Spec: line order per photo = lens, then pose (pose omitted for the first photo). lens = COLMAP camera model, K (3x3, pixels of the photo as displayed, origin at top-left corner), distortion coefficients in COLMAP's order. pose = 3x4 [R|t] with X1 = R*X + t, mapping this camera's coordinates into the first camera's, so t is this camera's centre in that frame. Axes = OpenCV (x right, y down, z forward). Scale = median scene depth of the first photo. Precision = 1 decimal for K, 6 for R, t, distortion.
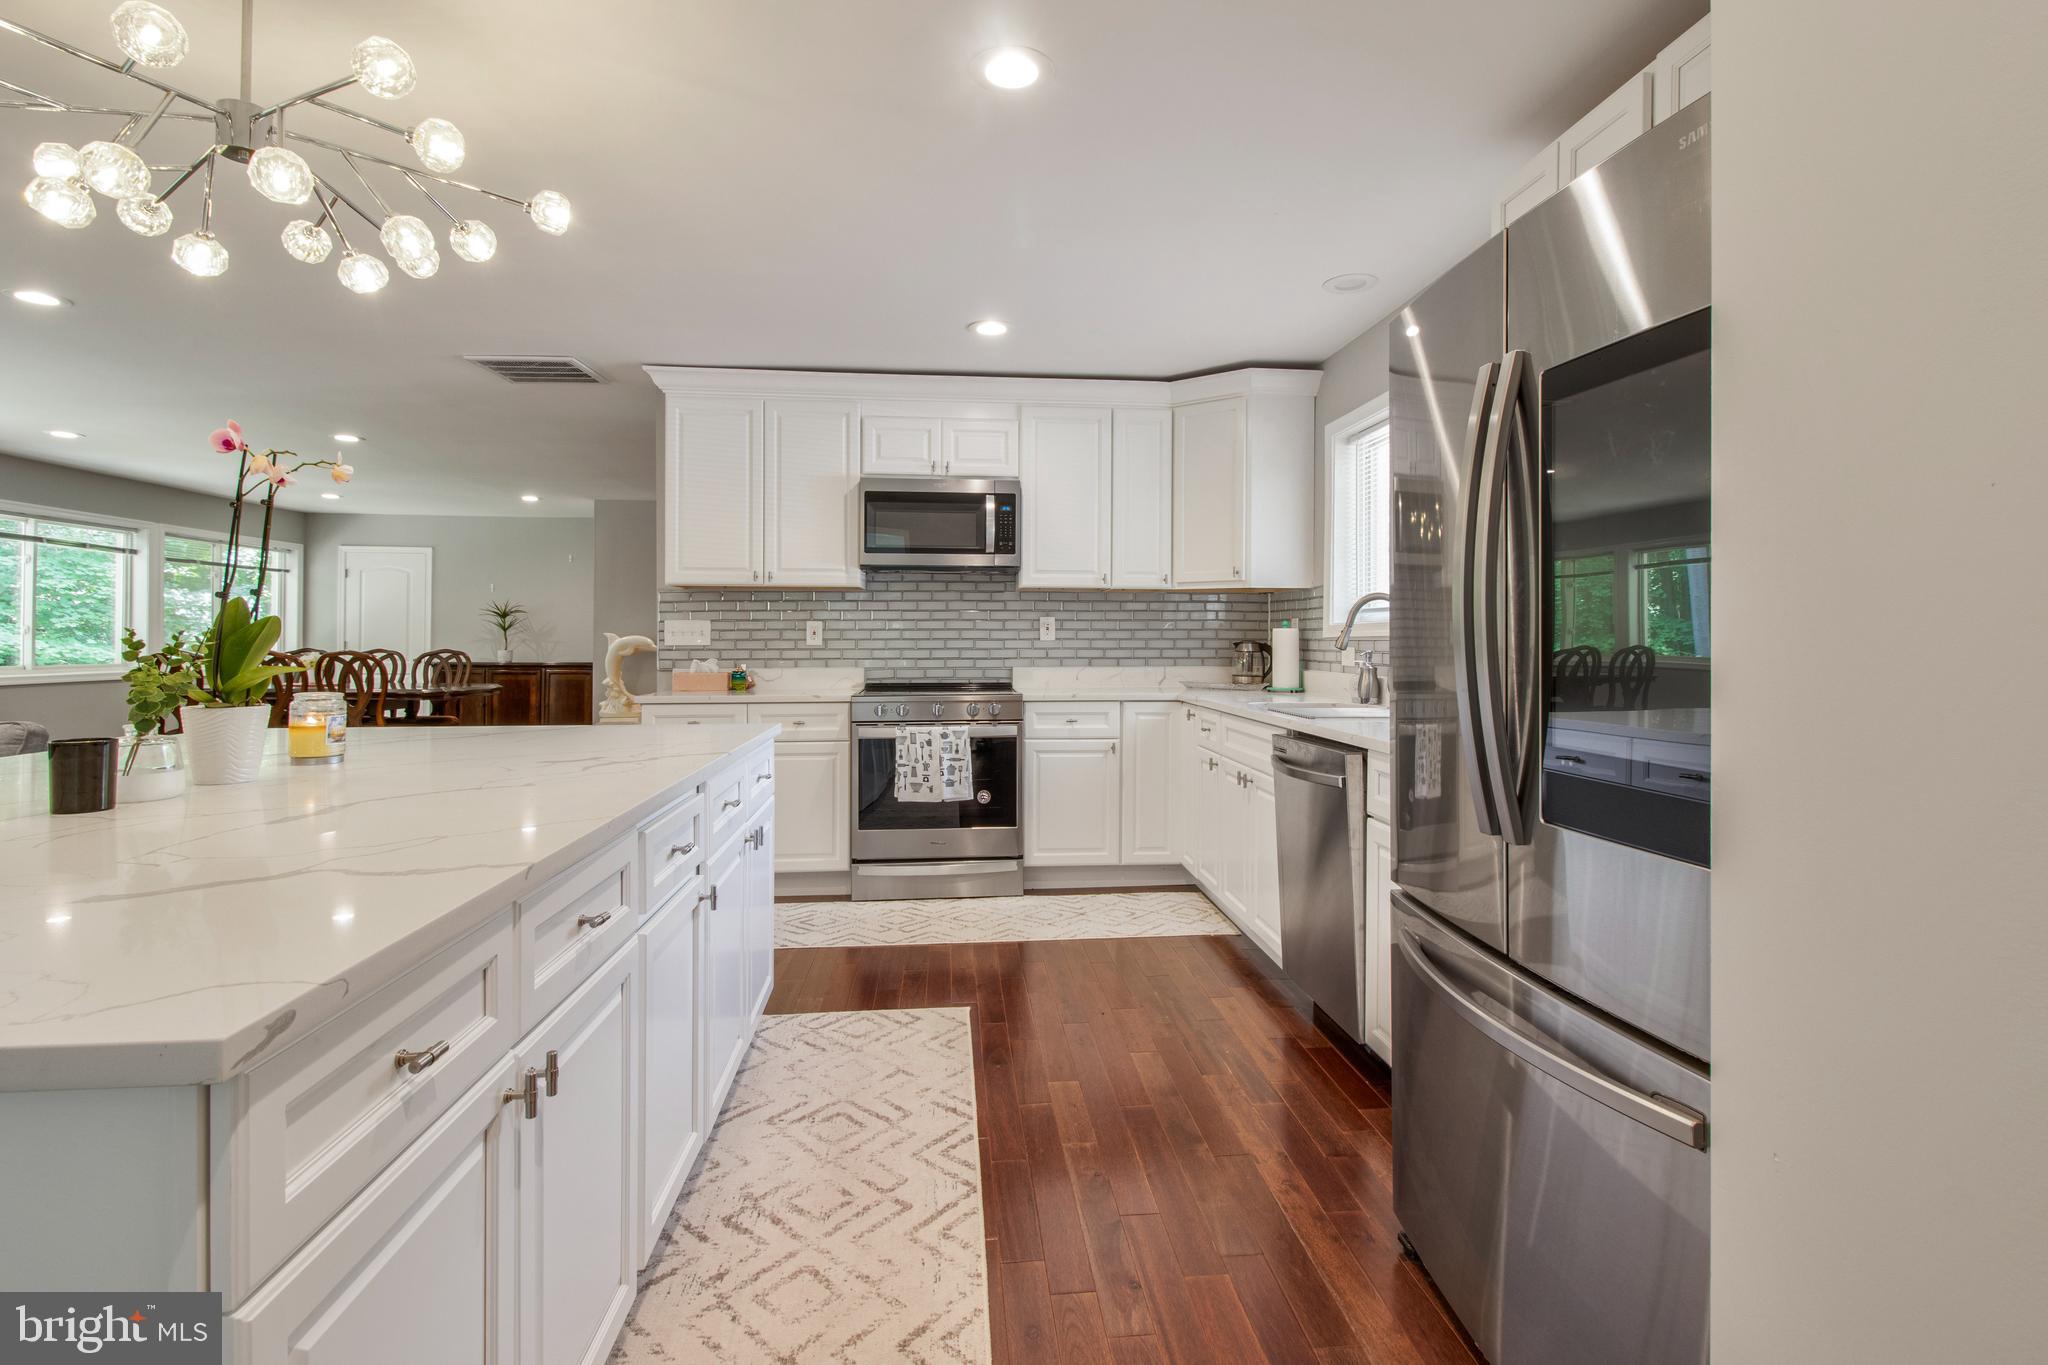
lens RADIAL K [[984.8, 0, 1049.4], [0, 984.8, 643.6], [0, 0, 1]] dist [0.001855, -0.007216]
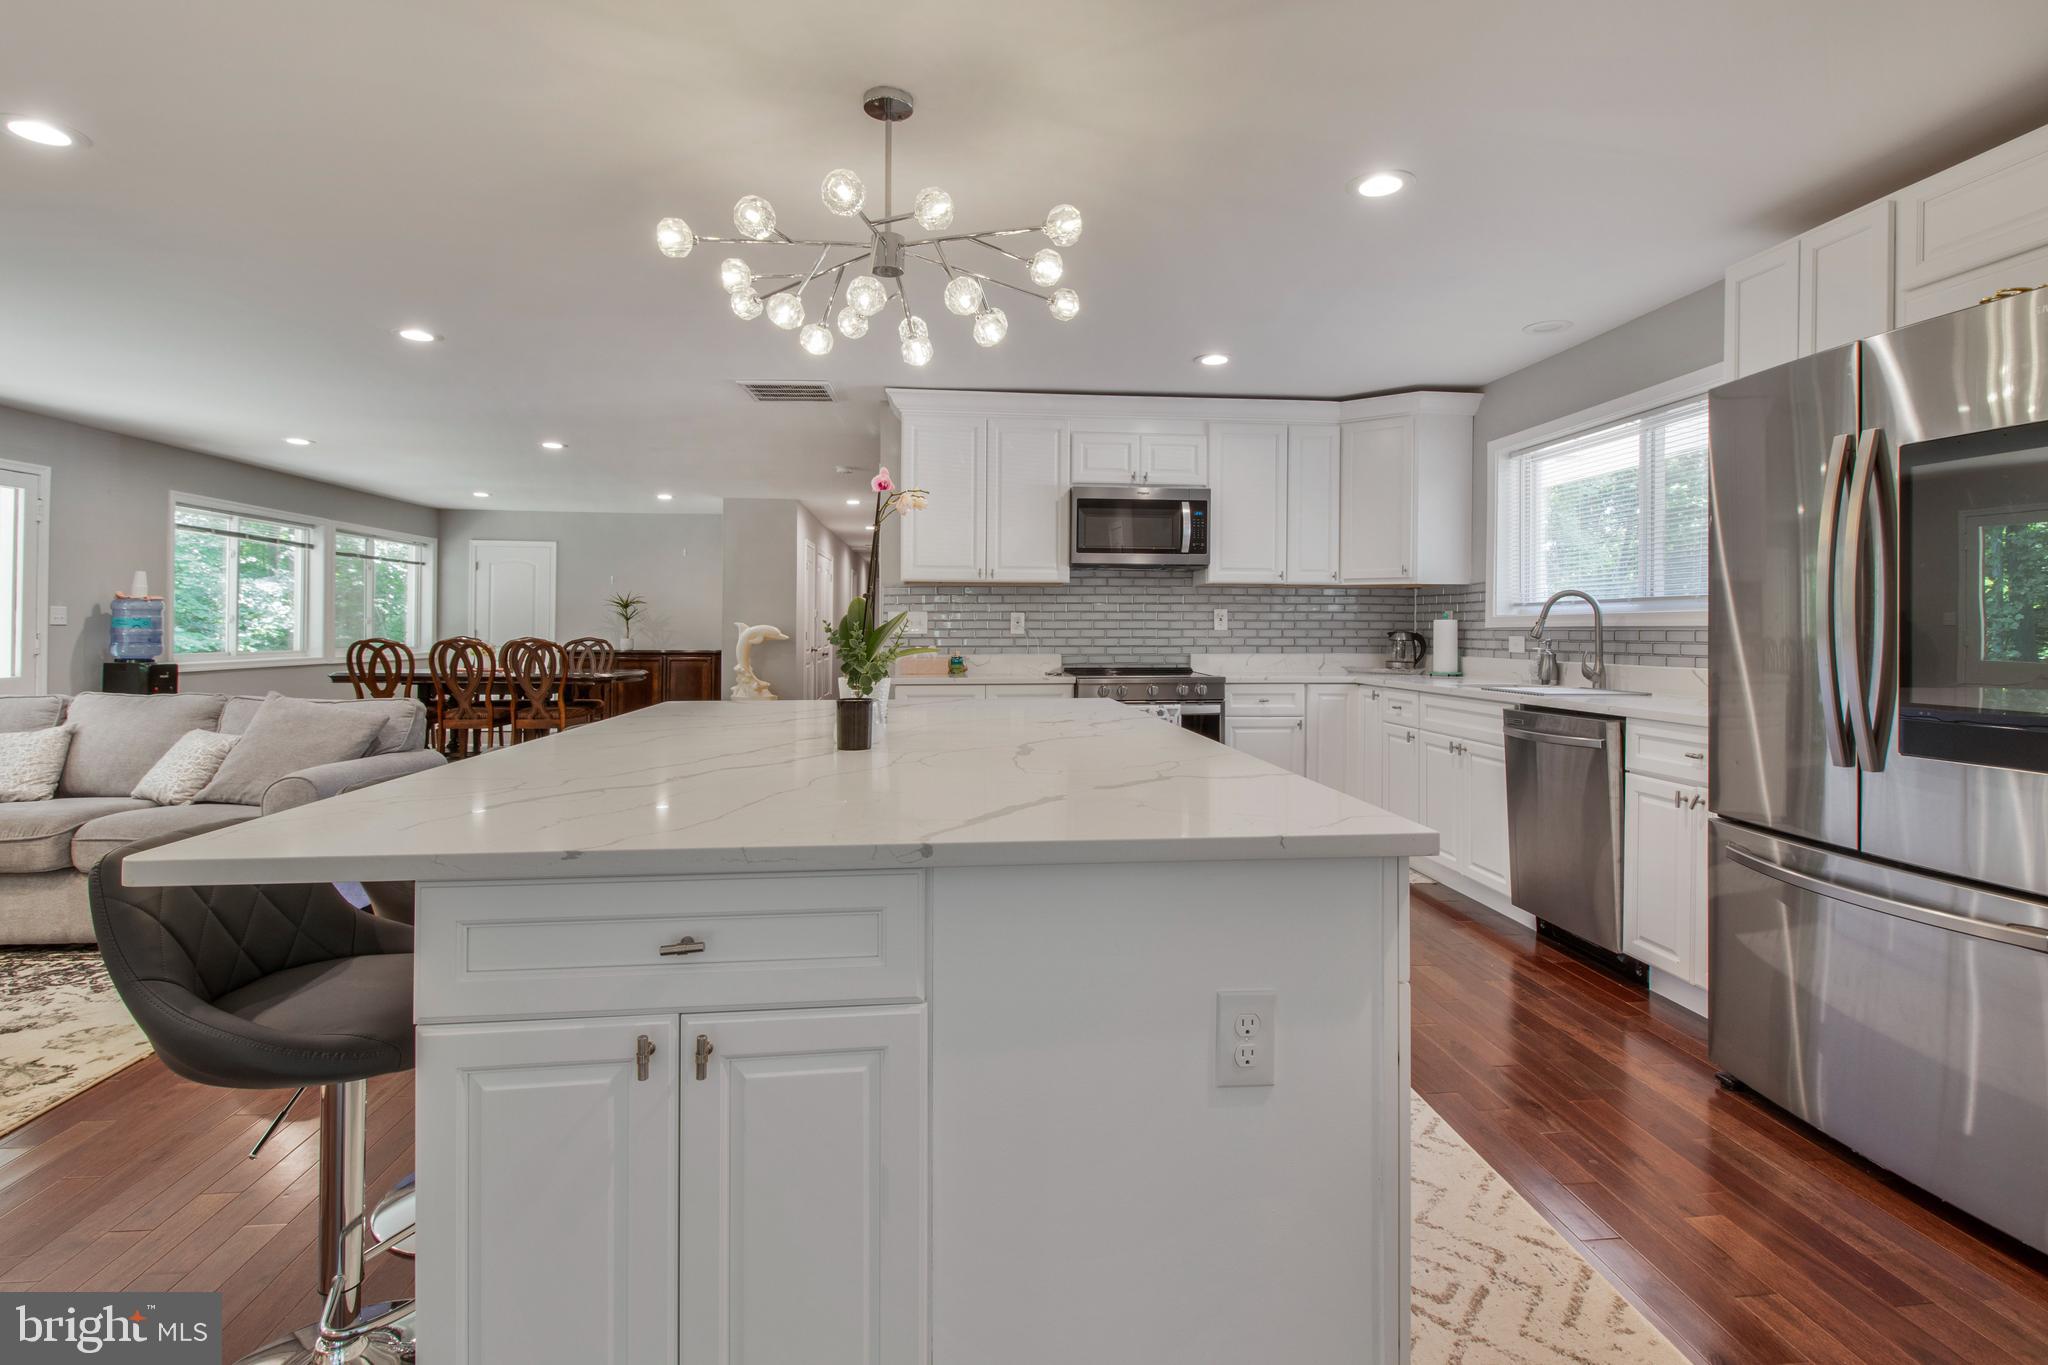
lens RADIAL K [[981.6, 0, 1041.4], [0, 981.6, 627.3], [0, 0, 1]] dist [-0.001593, -0.000482]
pose [[0.999998, 0.001542, -0.001371, -0.215192], [-0.001551, 0.999979, -0.006239, 0.001018], [0.001362, 0.006241, 0.999980, -0.124848]]
